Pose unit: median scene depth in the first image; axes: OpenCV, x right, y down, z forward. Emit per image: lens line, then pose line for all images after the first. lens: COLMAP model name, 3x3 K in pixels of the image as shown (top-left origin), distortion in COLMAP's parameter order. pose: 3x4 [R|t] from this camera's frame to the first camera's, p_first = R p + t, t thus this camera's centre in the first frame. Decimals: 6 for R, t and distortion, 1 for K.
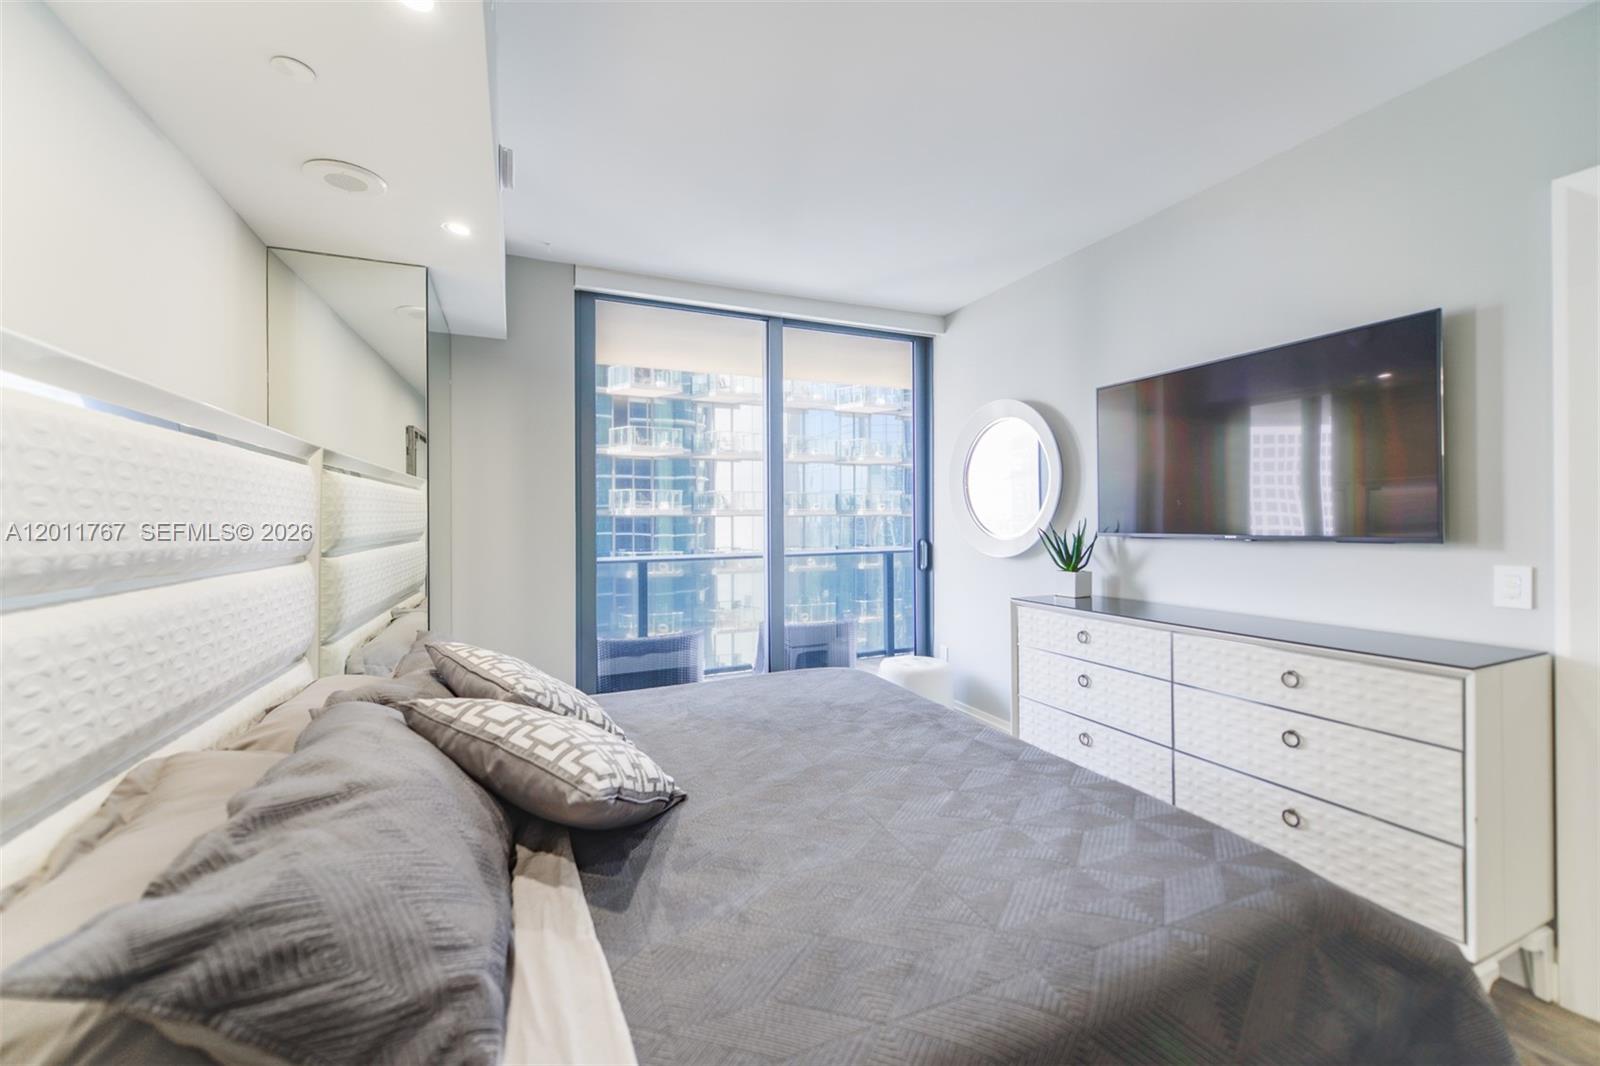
lens RADIAL K [[628.4, 0, 806.8], [0, 628.4, 518.9], [0, 0, 1]] dist [0.000365, -0.000197]
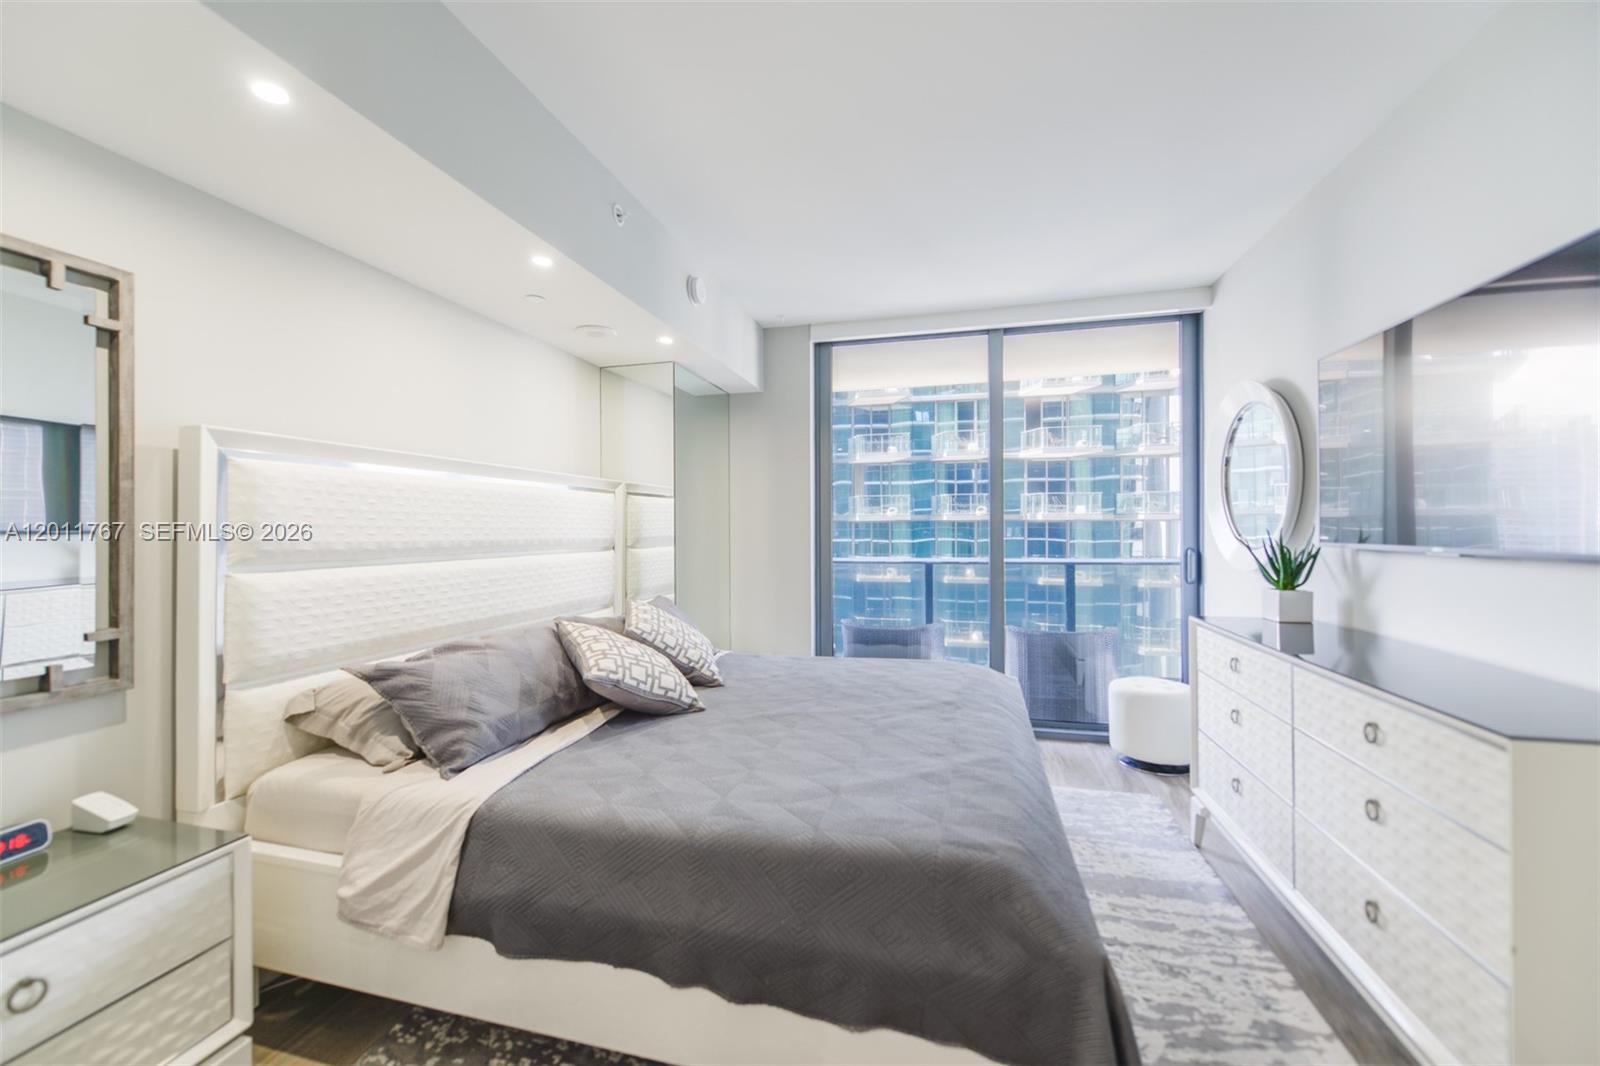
lens RADIAL K [[634.3, 0, 795.3], [0, 634.3, 525.8], [0, 0, 1]] dist [0.002476, -0.003231]
pose [[0.790539, -0.000099, -0.612411, 0.292317], [0.002307, 0.999993, 0.002817, -0.001767], [0.612407, -0.003640, 0.790534, -0.022230]]
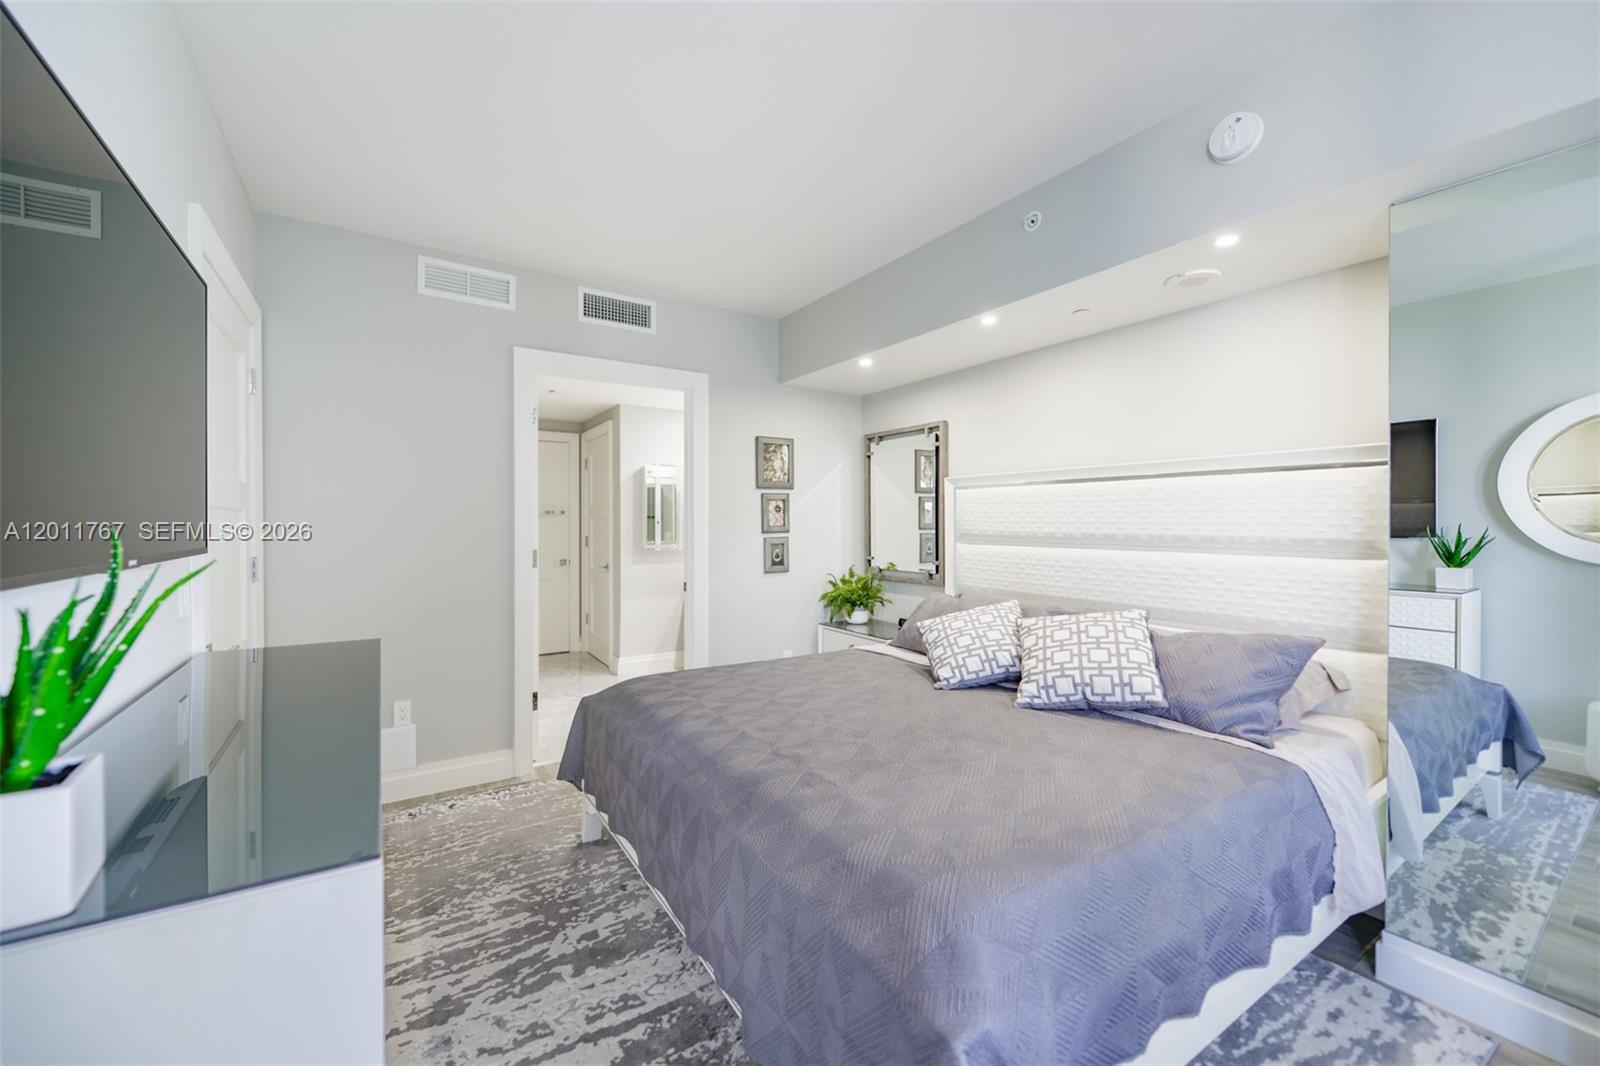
lens RADIAL K [[634.3, 0, 795.3], [0, 634.3, 525.8], [0, 0, 1]] dist [0.002476, -0.003231]
pose [[-0.985542, 0.007138, -0.169278, 0.145709], [0.006399, 0.999967, 0.004915, -0.000930], [0.169308, 0.003761, -0.985556, 0.824873]]
